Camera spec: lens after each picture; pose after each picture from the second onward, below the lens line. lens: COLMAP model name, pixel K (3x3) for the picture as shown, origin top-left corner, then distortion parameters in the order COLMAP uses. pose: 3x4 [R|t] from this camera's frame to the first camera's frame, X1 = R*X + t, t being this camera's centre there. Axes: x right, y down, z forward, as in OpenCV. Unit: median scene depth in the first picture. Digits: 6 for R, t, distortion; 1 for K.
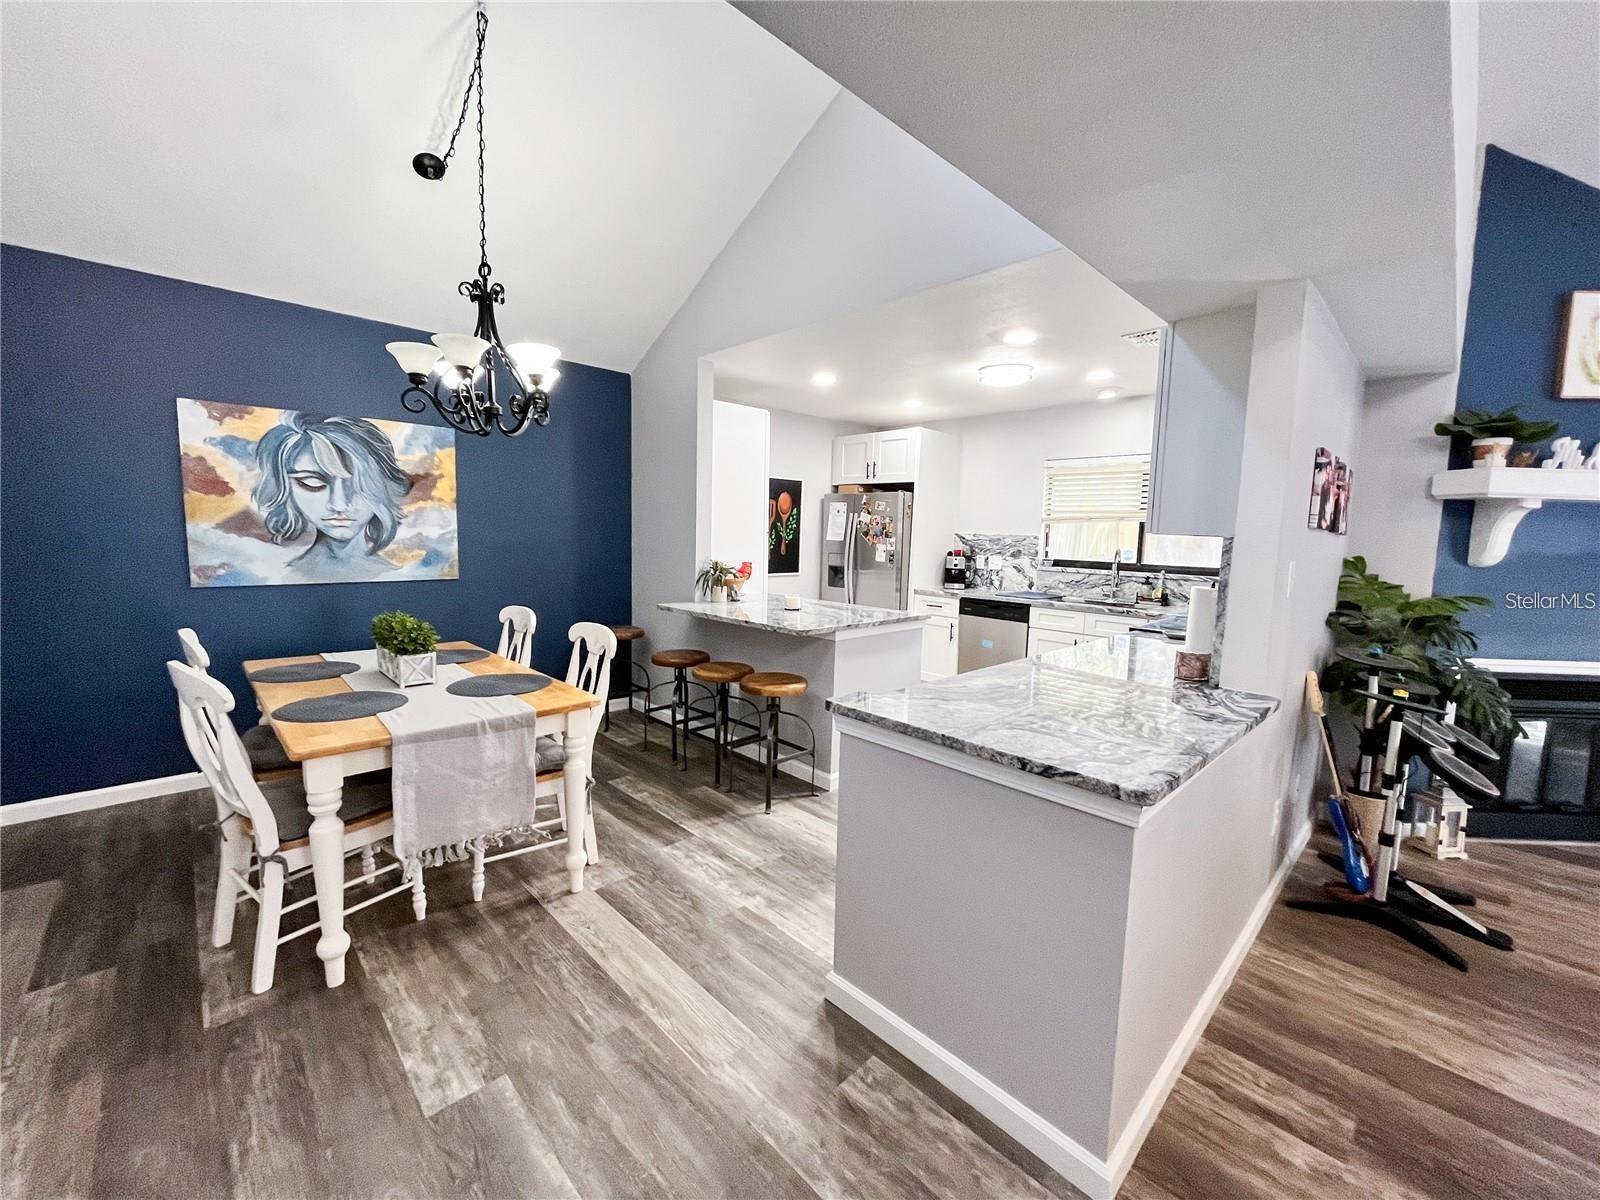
lens RADIAL K [[642.8, 0, 797.3], [0, 642.8, 593.4], [0, 0, 1]] dist [-0.003018, -0.000085]
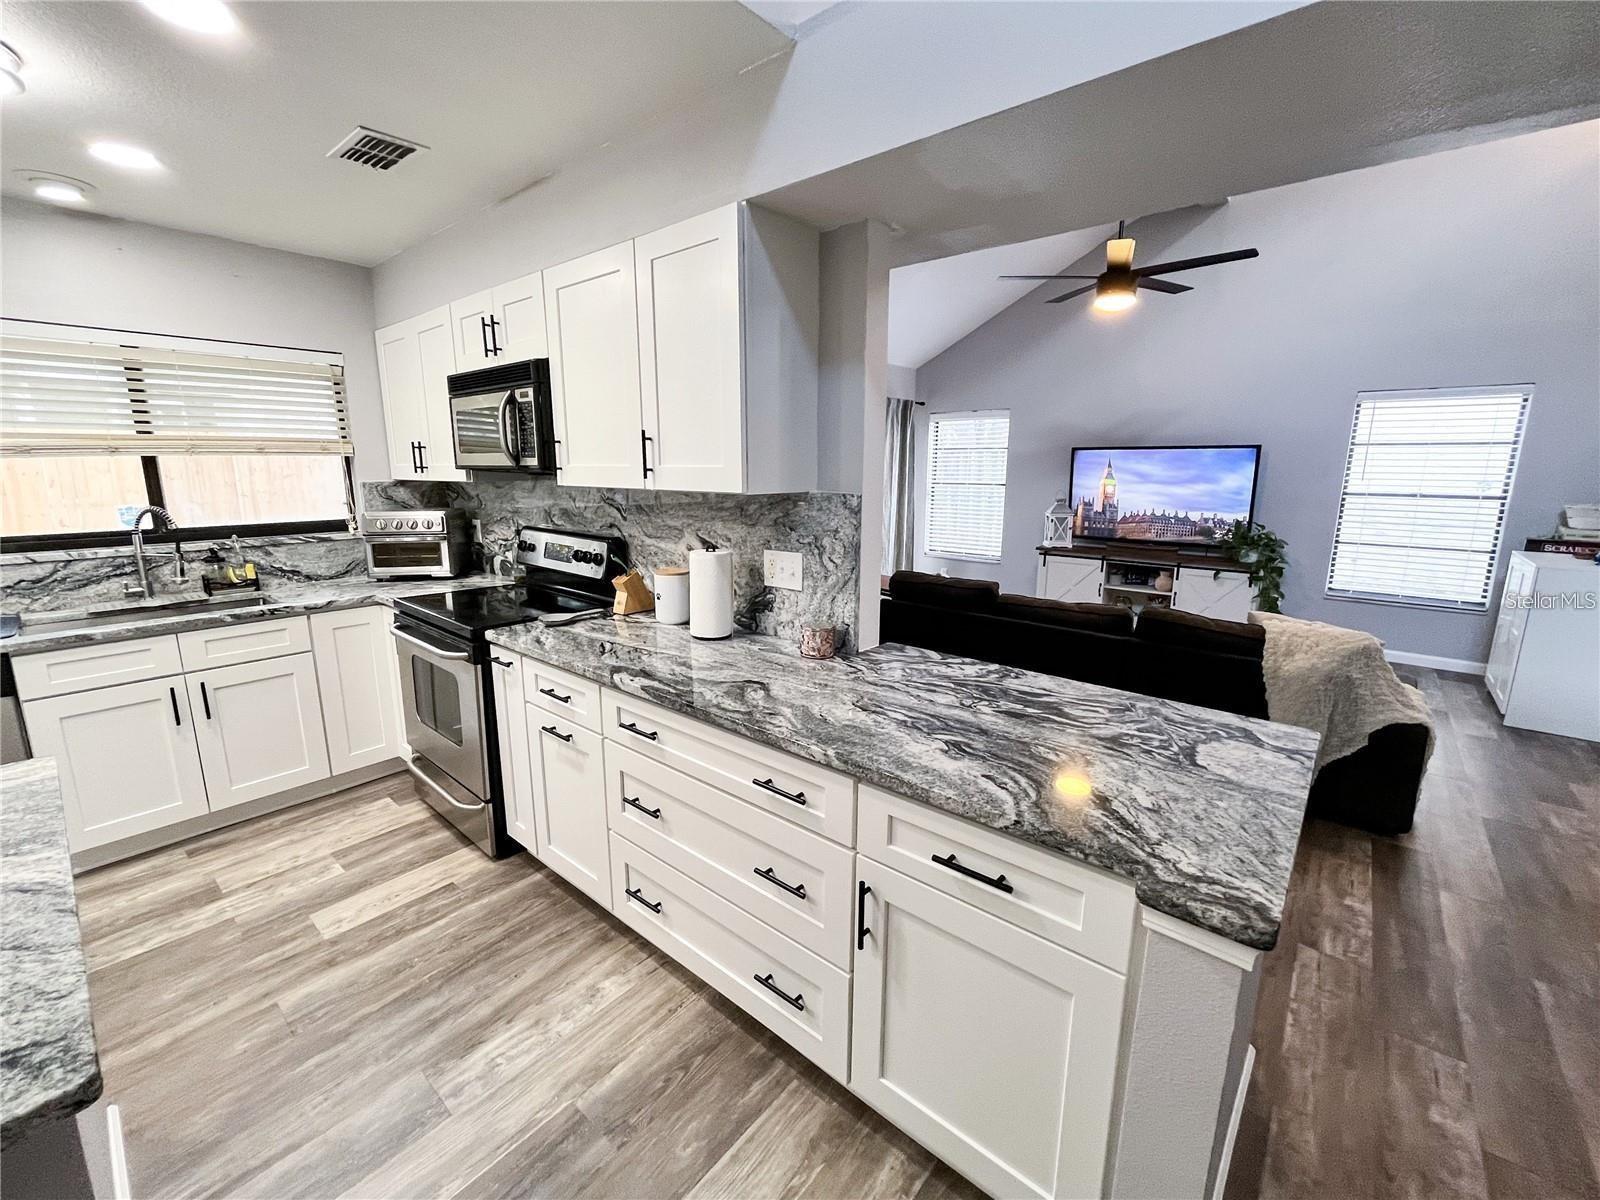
lens RADIAL K [[664.0, 0, 797.4], [0, 664.0, 593.7], [0, 0, 1]] dist [-0.000019, -0.000563]
pose [[-0.099928, -0.220054, 0.970356, -0.107436], [0.092586, 0.968950, 0.229269, -0.067425], [-0.990678, 0.112752, -0.076451, 0.445155]]
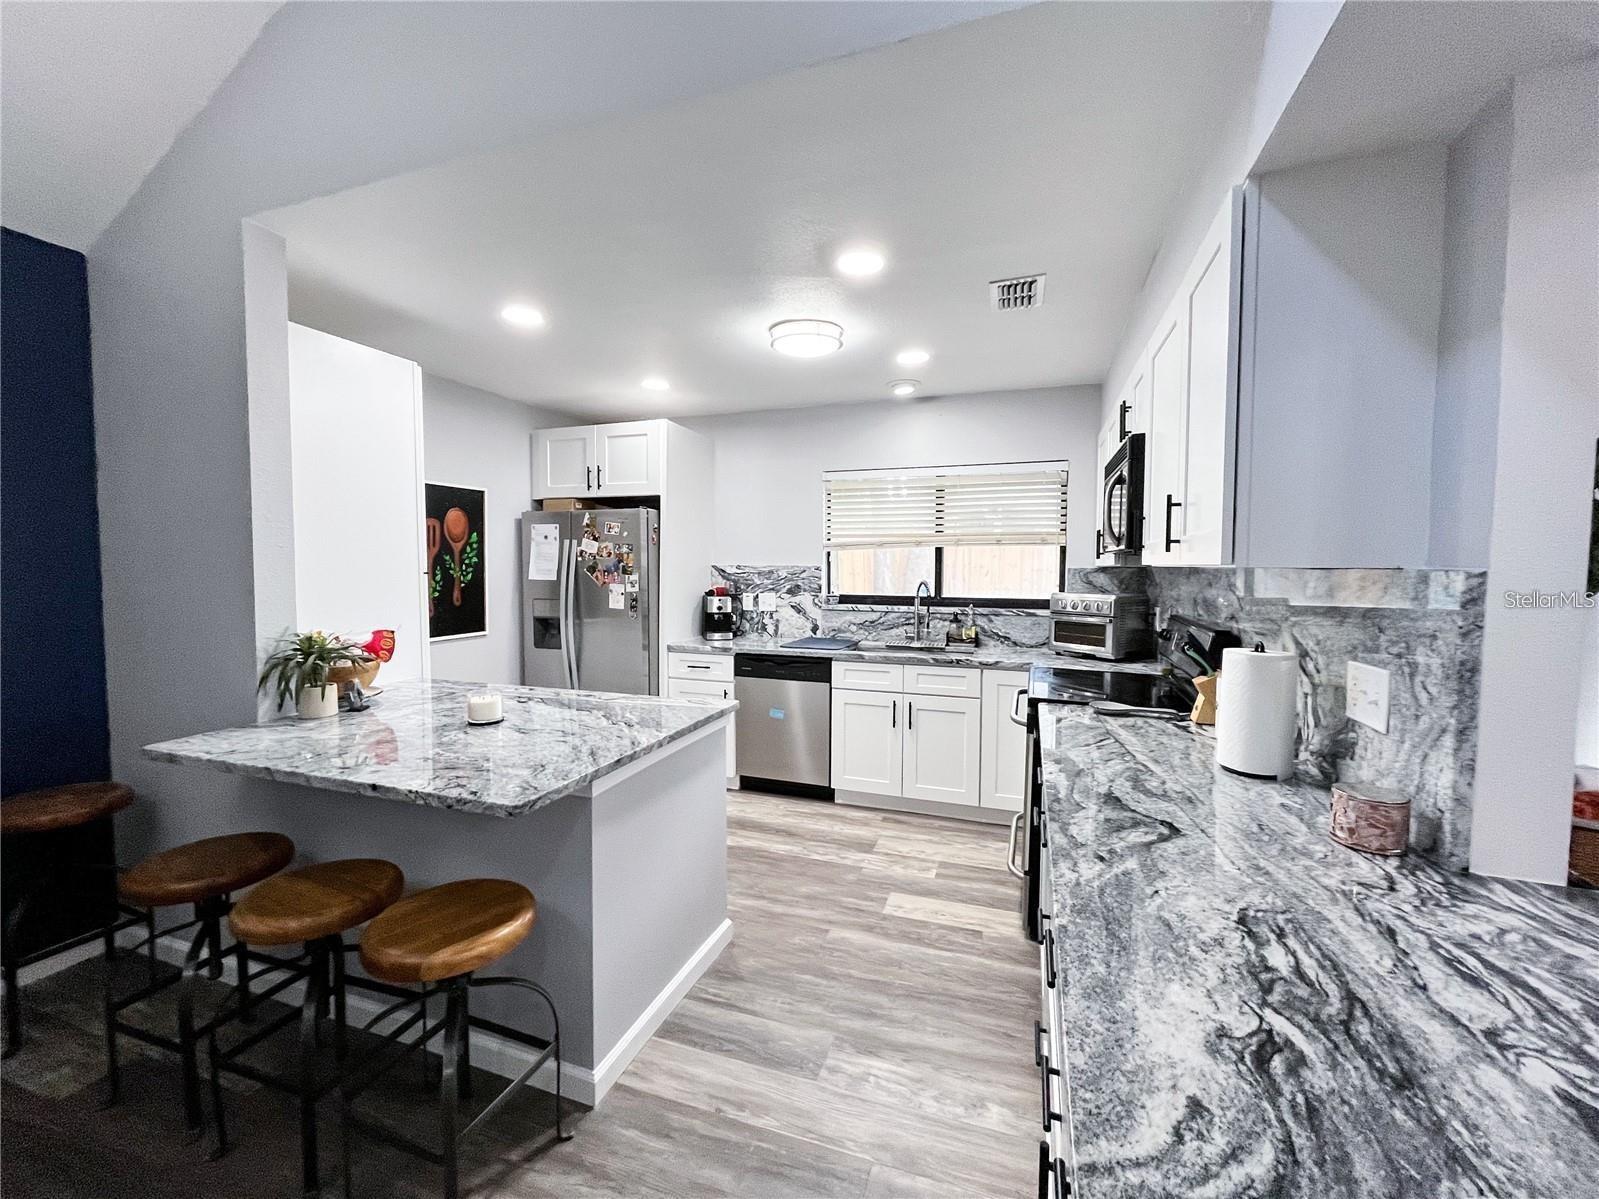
lens RADIAL K [[651.2, 0, 799.2], [0, 651.2, 595.7], [0, 0, 1]] dist [0.000247, -0.000246]
pose [[0.892589, -0.045621, 0.448557, -0.009202], [0.064010, 0.997613, -0.025910, -0.034131], [-0.446304, 0.051839, 0.893379, 0.296098]]
